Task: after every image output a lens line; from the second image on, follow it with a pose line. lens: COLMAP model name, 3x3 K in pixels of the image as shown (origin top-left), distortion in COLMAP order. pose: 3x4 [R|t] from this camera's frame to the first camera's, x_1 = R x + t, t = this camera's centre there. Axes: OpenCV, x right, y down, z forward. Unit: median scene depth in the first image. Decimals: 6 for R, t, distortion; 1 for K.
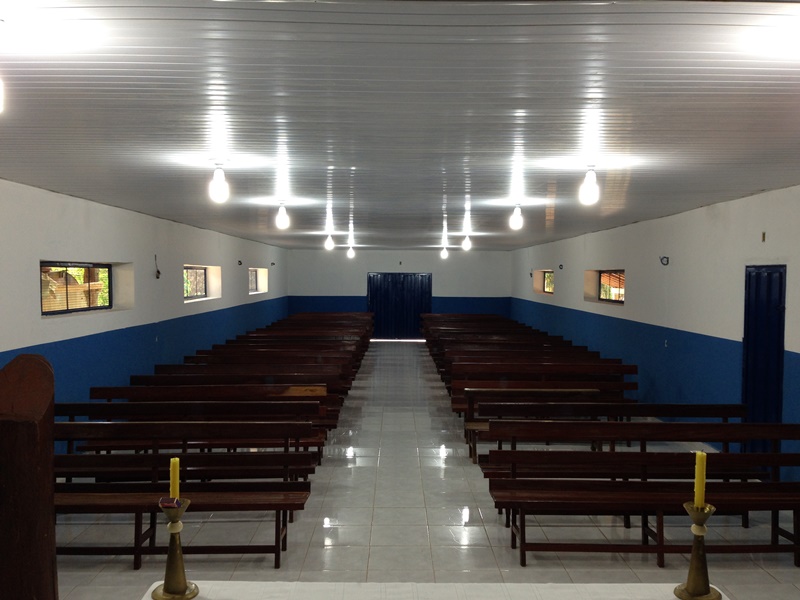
lens RADIAL K [[729.8, 0, 400.0], [0, 729.8, 300.0], [0, 0, 1]] dist [0.119414, -0.214380]
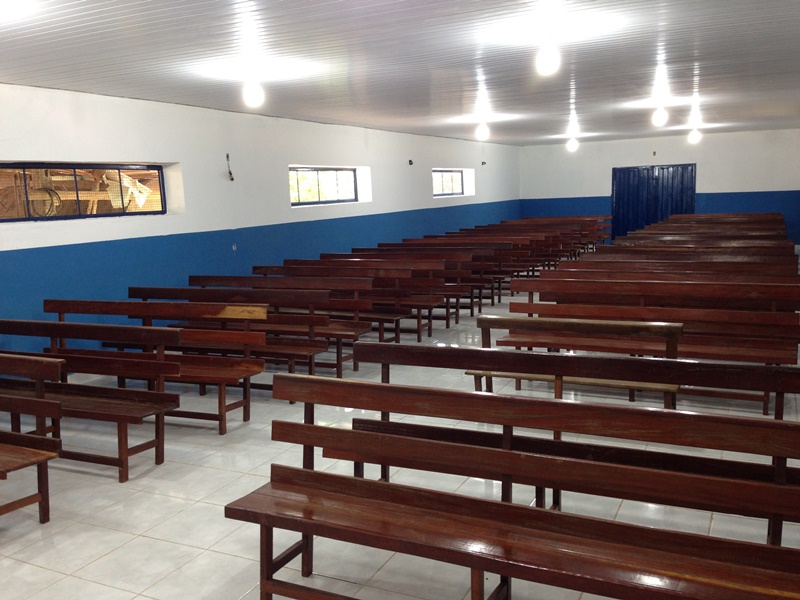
lens RADIAL K [[729.8, 0, 400.0], [0, 729.8, 300.0], [0, 0, 1]] dist [0.119414, -0.214380]
pose [[0.894164, 0.025594, -0.447008, 0.264478], [0.029143, 0.992921, 0.115146, 0.019007], [0.446791, -0.115987, 0.887088, 0.275926]]
